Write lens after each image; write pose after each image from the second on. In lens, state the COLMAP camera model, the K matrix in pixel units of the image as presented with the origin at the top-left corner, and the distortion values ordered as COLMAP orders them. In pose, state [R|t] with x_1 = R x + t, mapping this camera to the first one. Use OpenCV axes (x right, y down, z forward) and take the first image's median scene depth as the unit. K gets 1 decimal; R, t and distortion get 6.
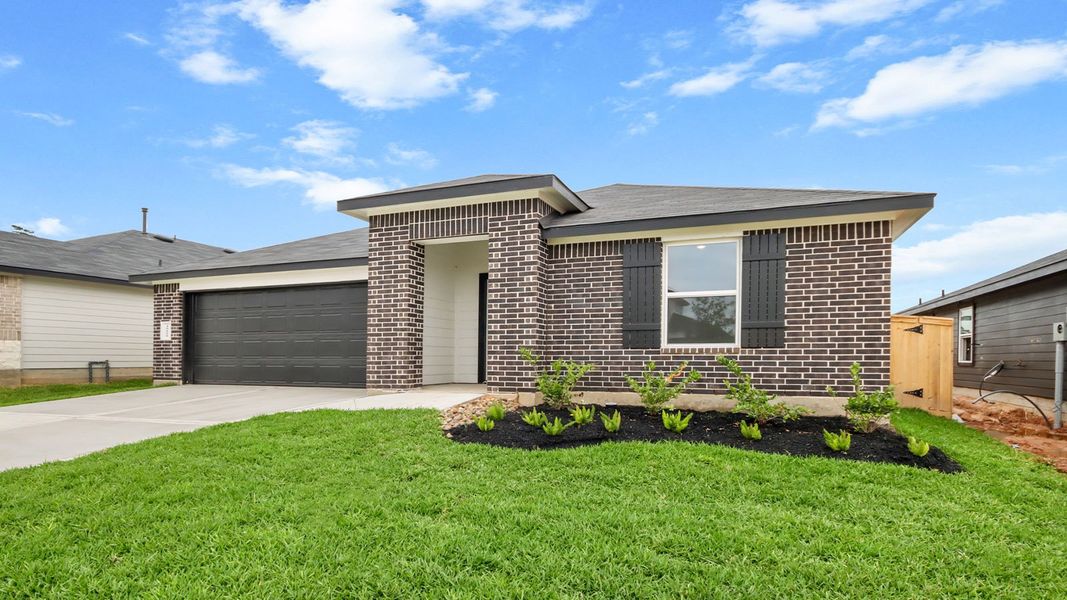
lens RADIAL K [[500.8, 0, 533.5], [0, 500.8, 300.0], [0, 0, 1]] dist [-0.000309, -0.000103]
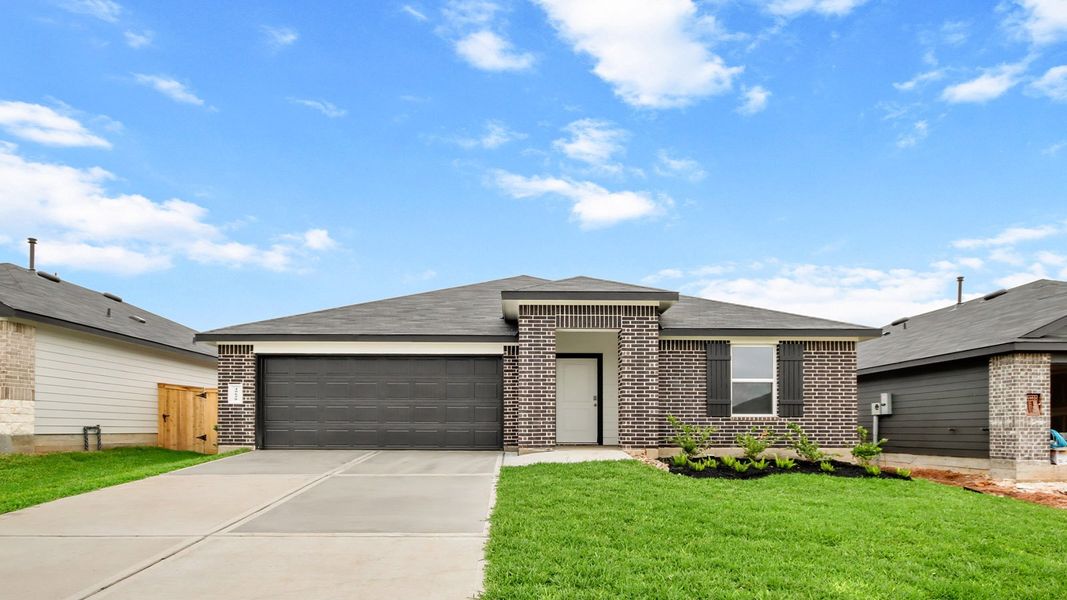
lens RADIAL K [[510.5, 0, 533.6], [0, 510.5, 354.8], [0, 0, 1]] dist [0.000070, 0.000017]
pose [[0.930022, 0.053354, 0.363611, -0.784130], [-0.044297, 0.998466, -0.033207, -0.008693], [-0.364825, 0.014776, 0.930959, -0.166695]]
